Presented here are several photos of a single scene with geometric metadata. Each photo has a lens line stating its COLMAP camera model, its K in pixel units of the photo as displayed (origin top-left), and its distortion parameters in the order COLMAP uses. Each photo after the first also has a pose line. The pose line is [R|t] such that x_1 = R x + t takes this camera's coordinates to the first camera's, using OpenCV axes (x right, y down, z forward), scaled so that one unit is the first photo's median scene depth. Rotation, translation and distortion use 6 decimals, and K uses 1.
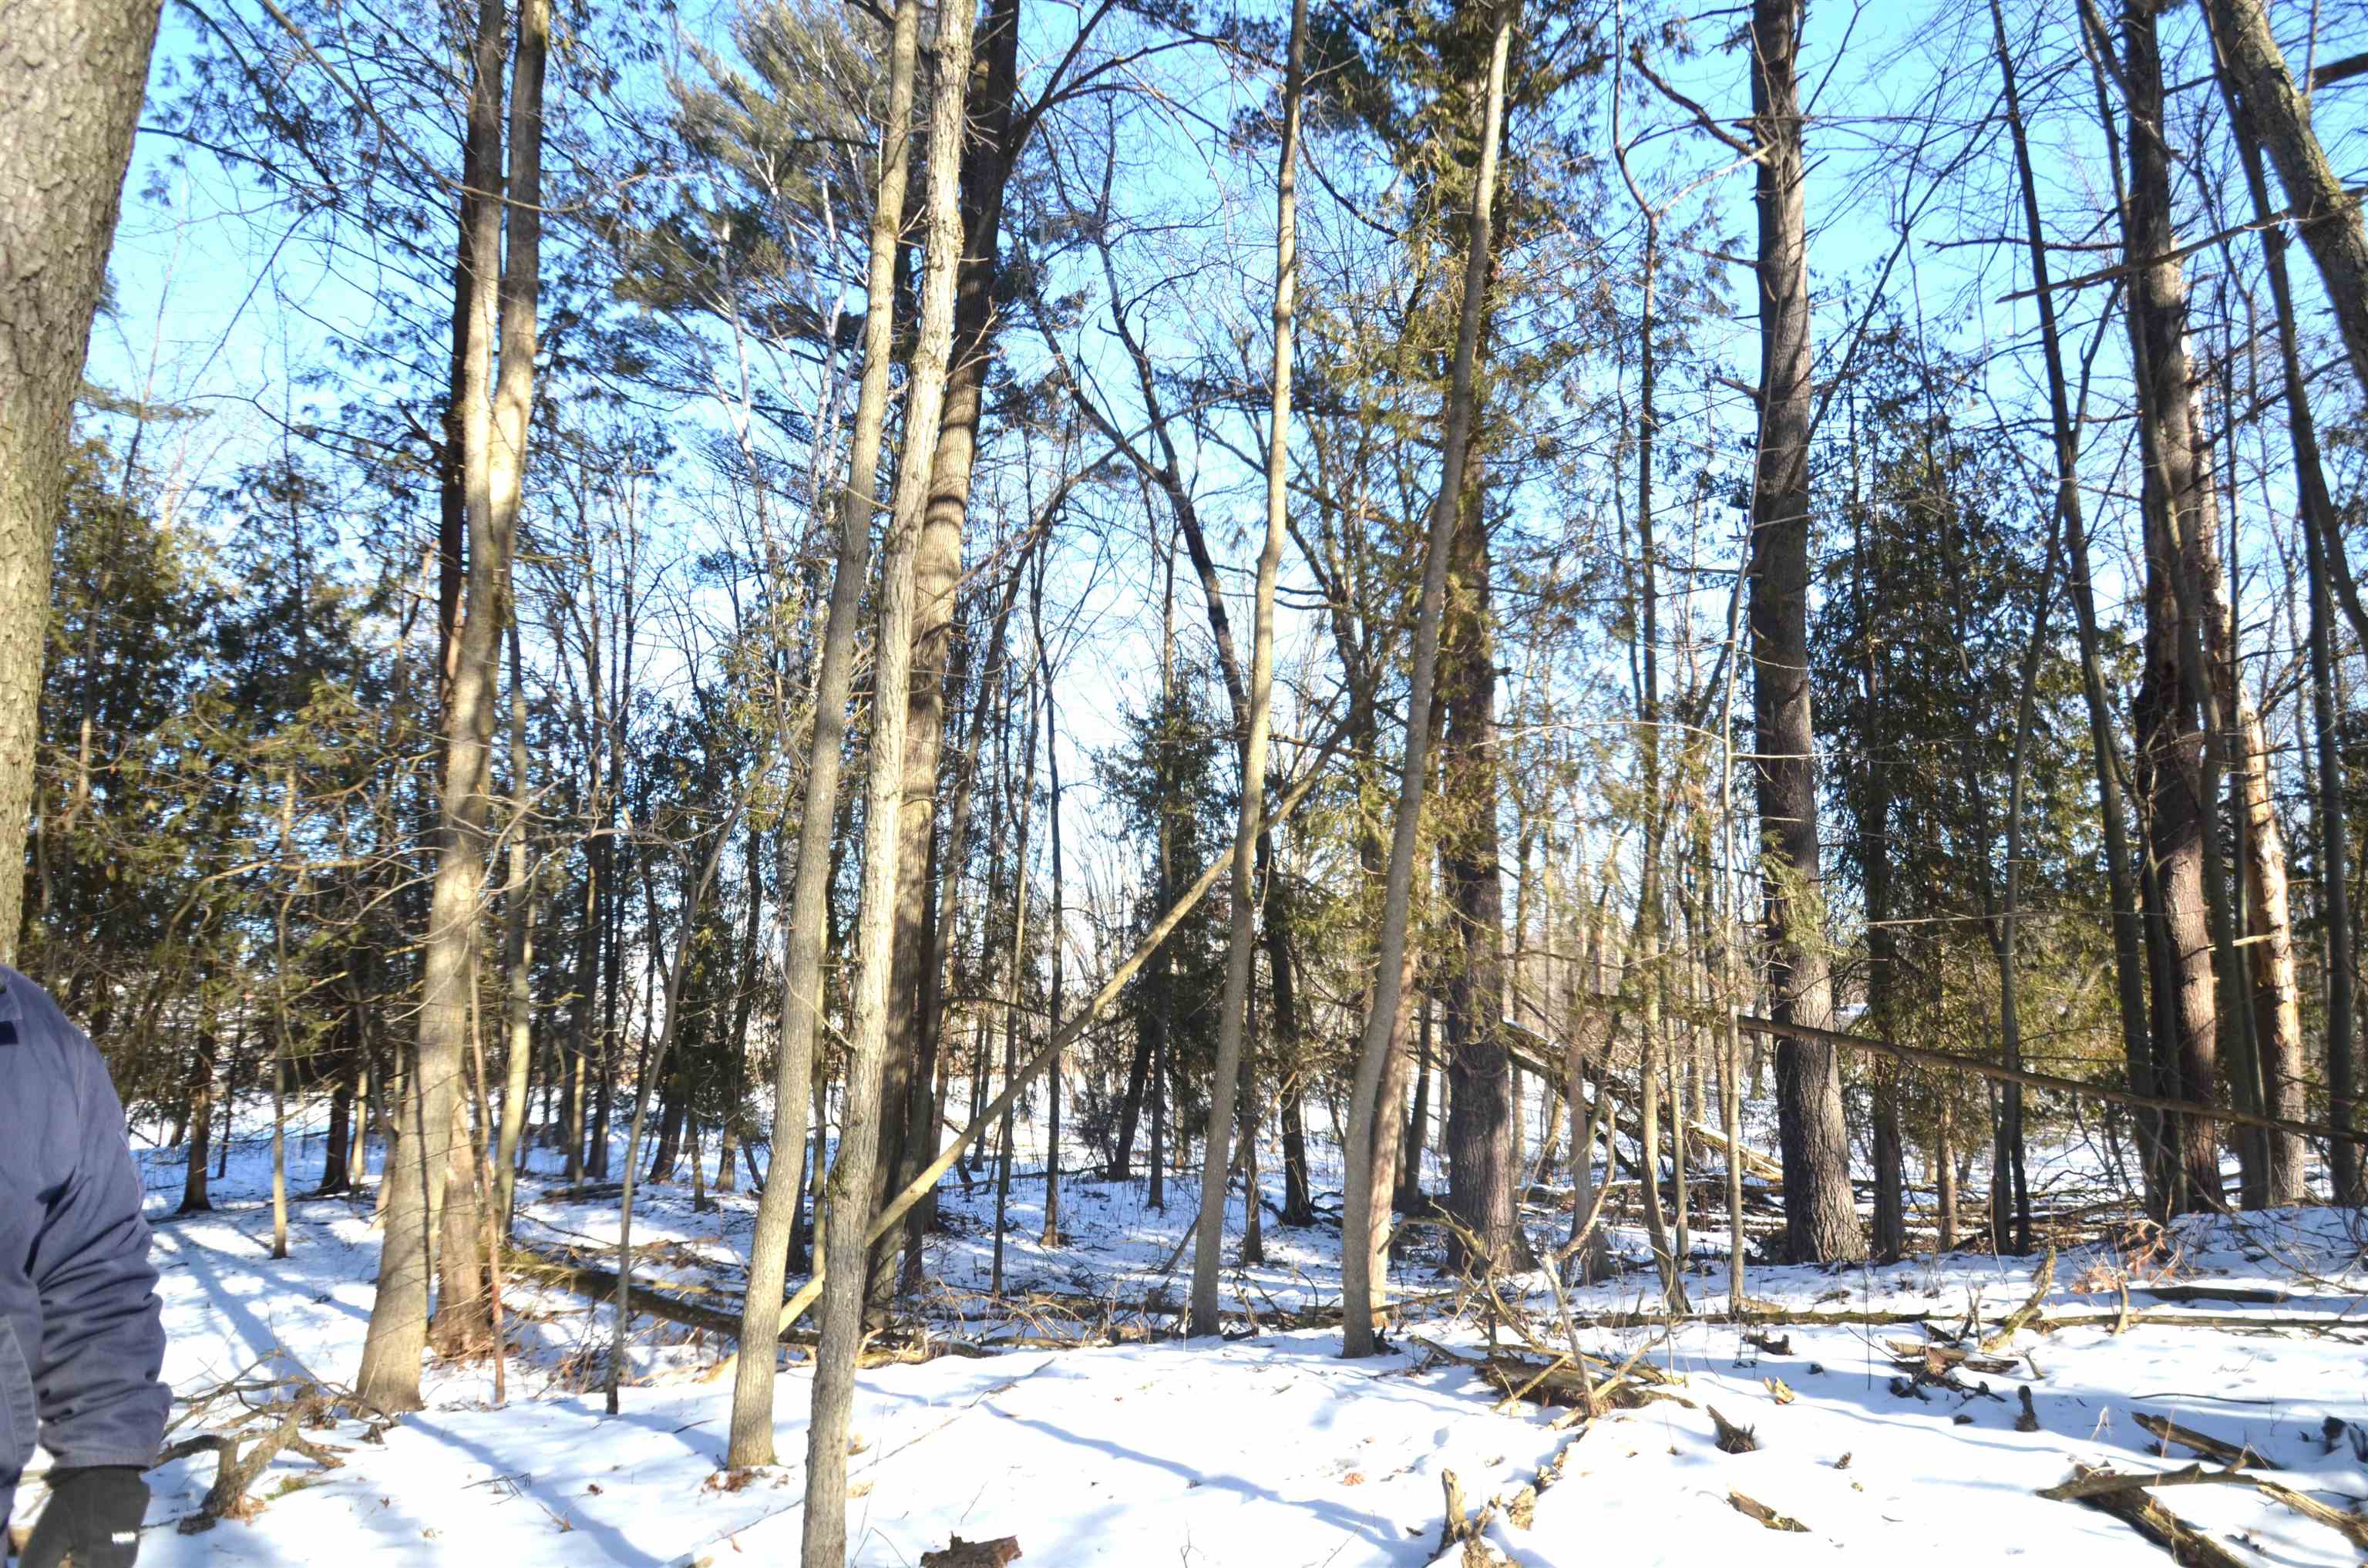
lens RADIAL K [[1211.8, 0, 1210.7], [0, 1211.8, 794.9], [0, 0, 1]] dist [0.004127, -0.019630]
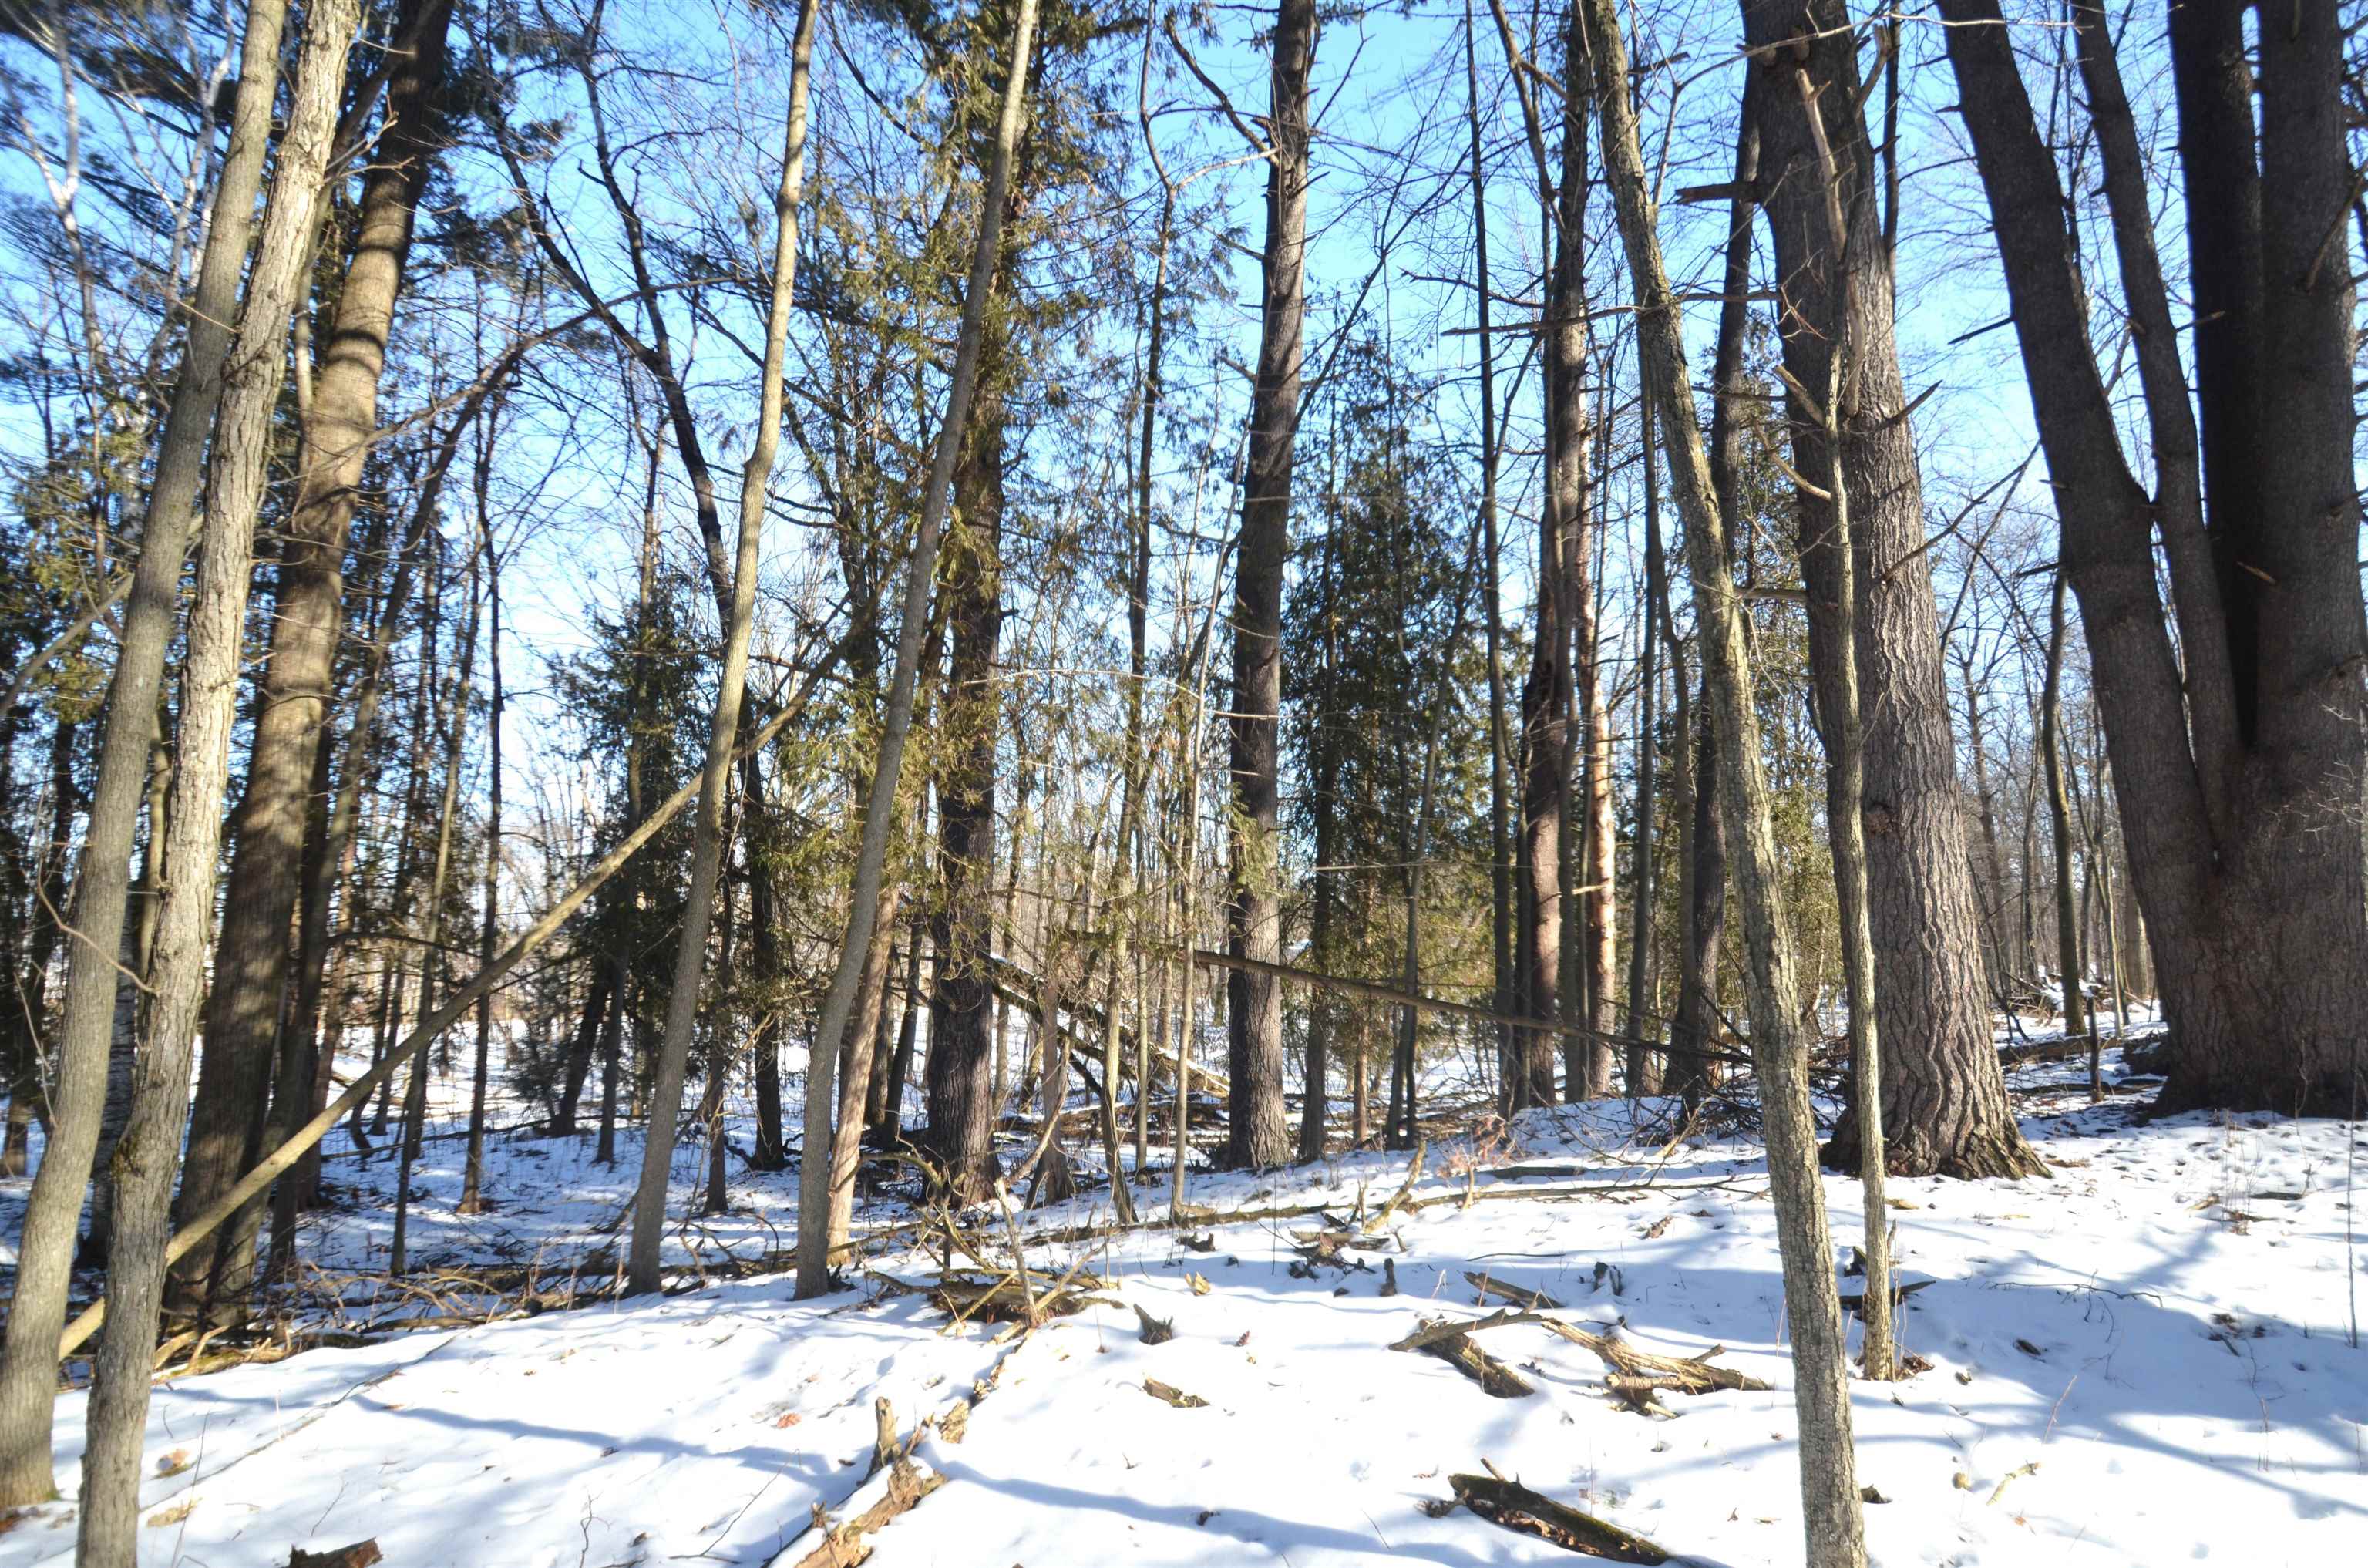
lens RADIAL K [[1211.8, 0, 1210.7], [0, 1211.8, 794.9], [0, 0, 1]] dist [0.004127, -0.019630]
pose [[0.918665, 0.044102, 0.392568, 0.006450], [-0.064092, 0.997222, 0.037955, 0.000046], [-0.389804, -0.060029, 0.918939, -0.001148]]
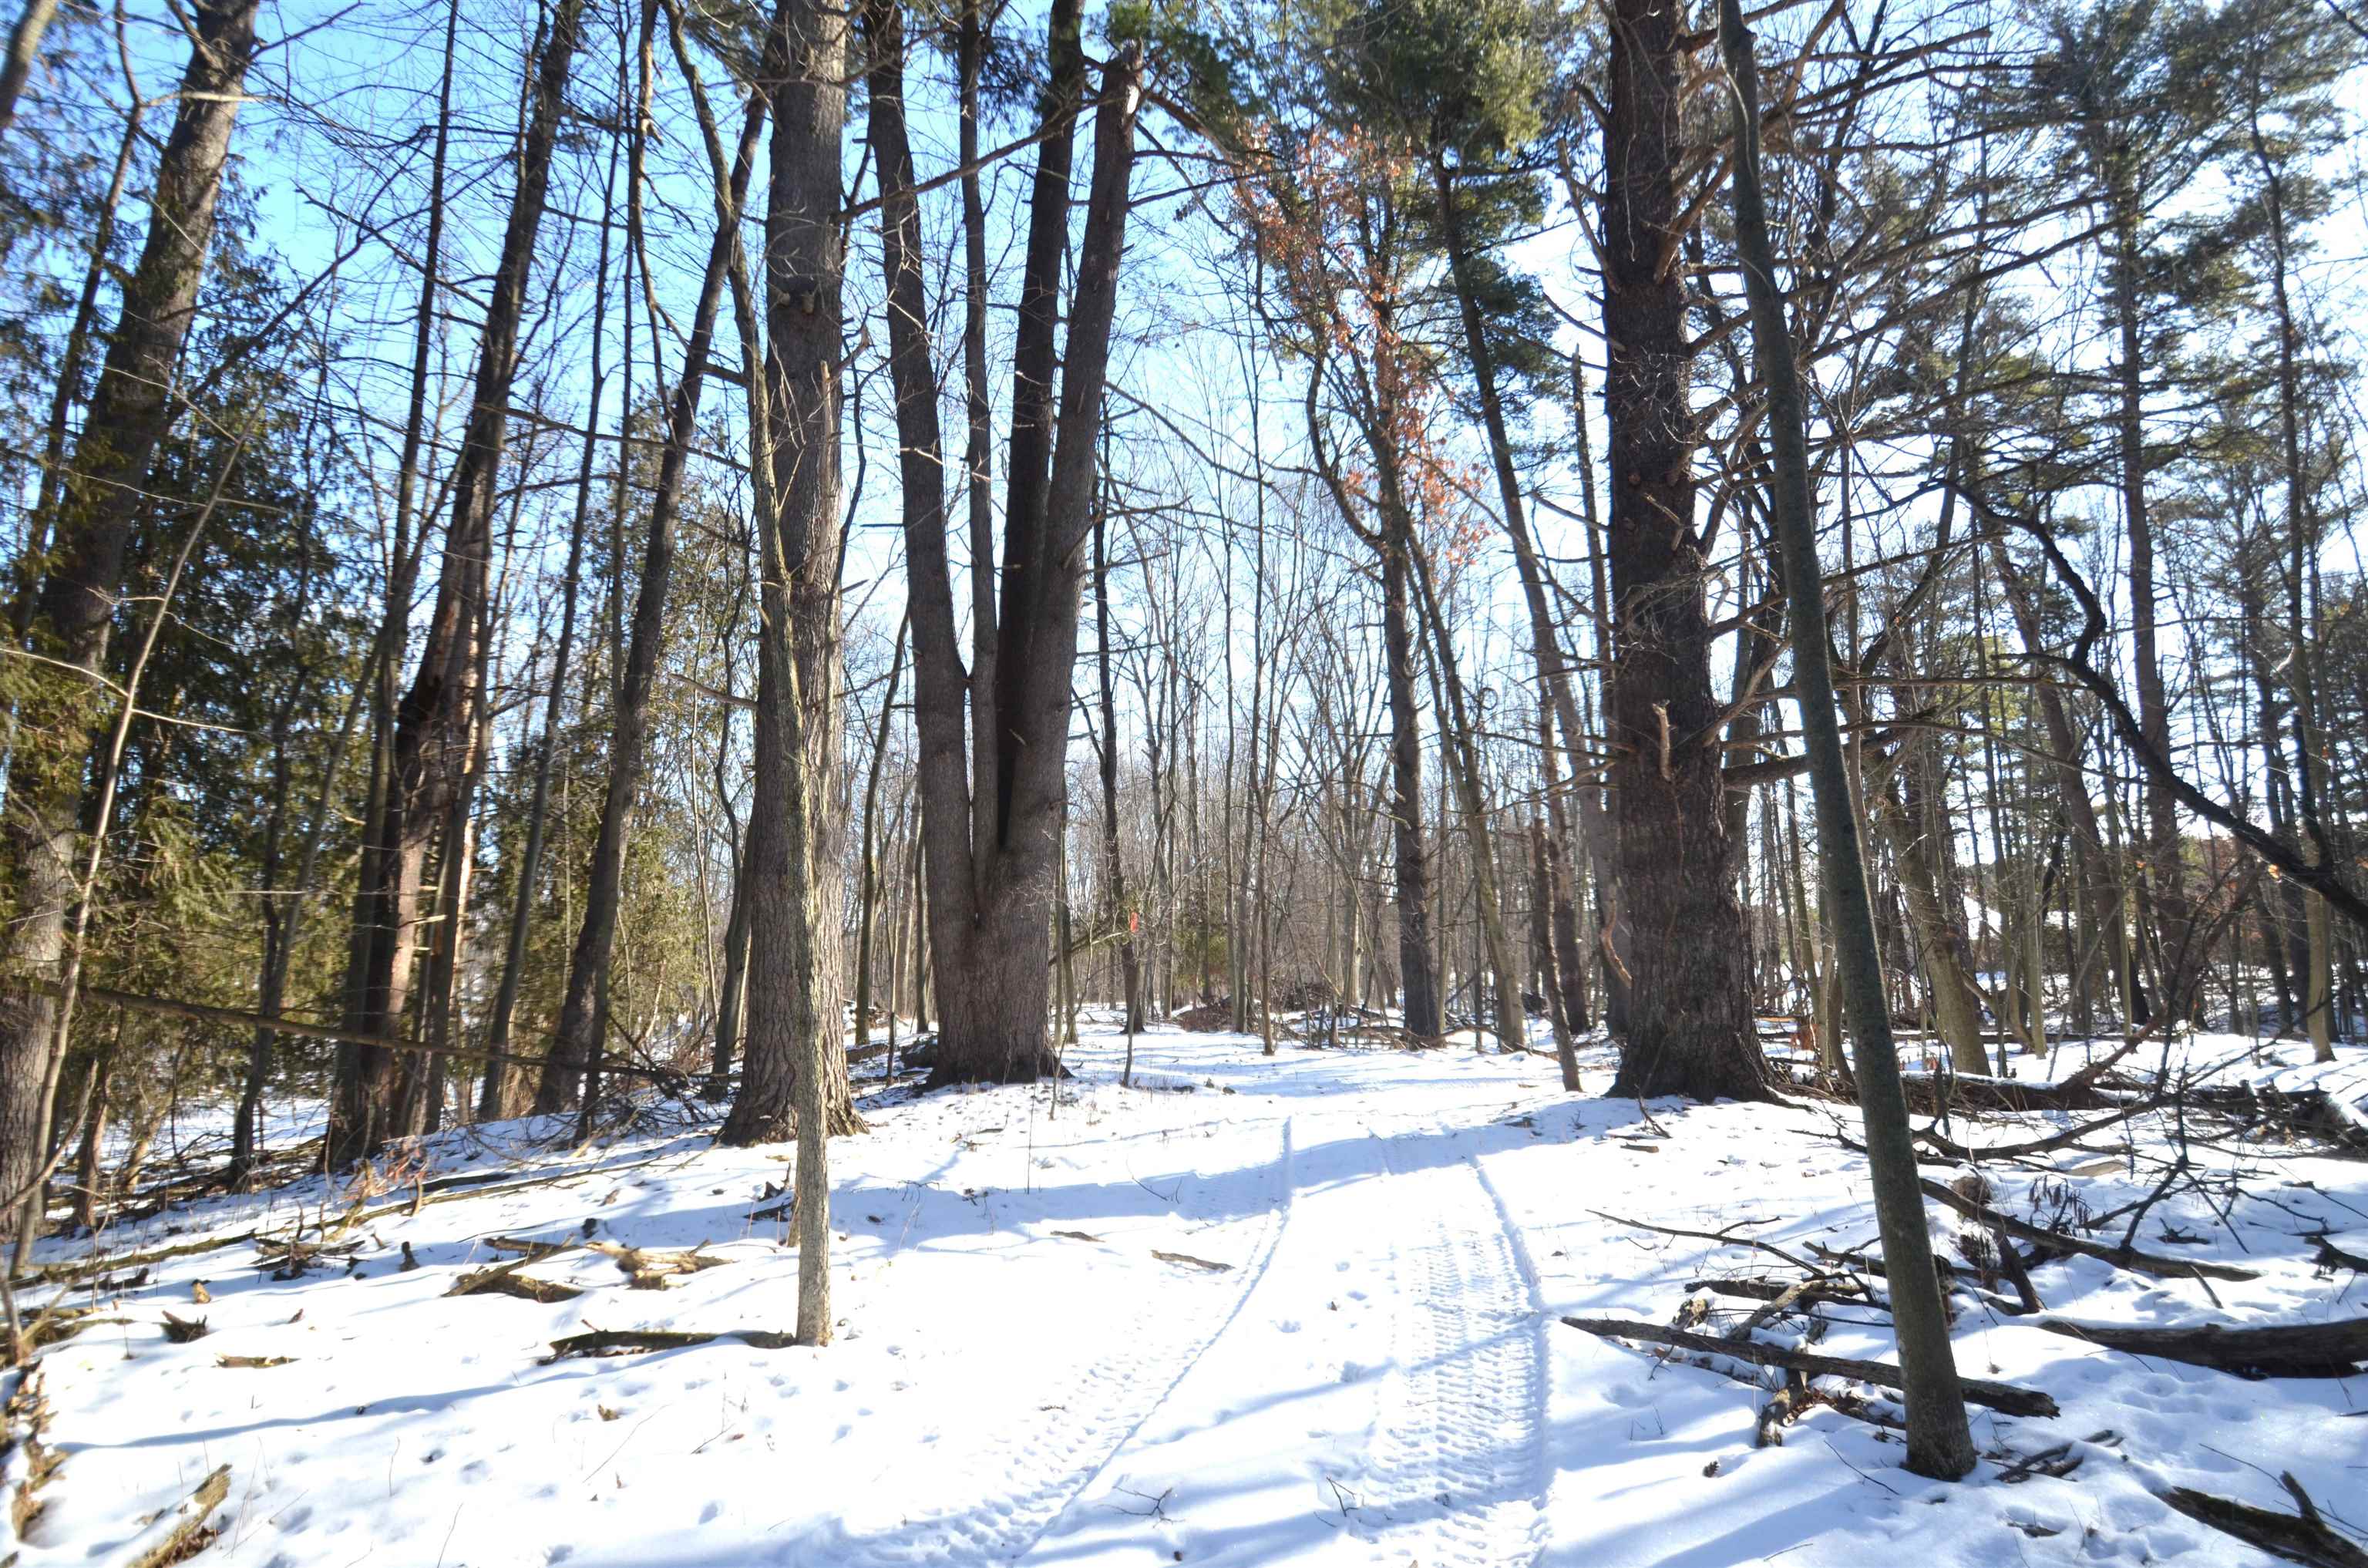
lens RADIAL K [[1211.8, 0, 1210.7], [0, 1211.8, 794.9], [0, 0, 1]] dist [0.004127, -0.019630]
pose [[0.255481, 0.138555, 0.956834, -0.128920], [-0.164800, 0.981435, -0.098115, -0.007439], [-0.952665, -0.132620, 0.273572, -0.050616]]
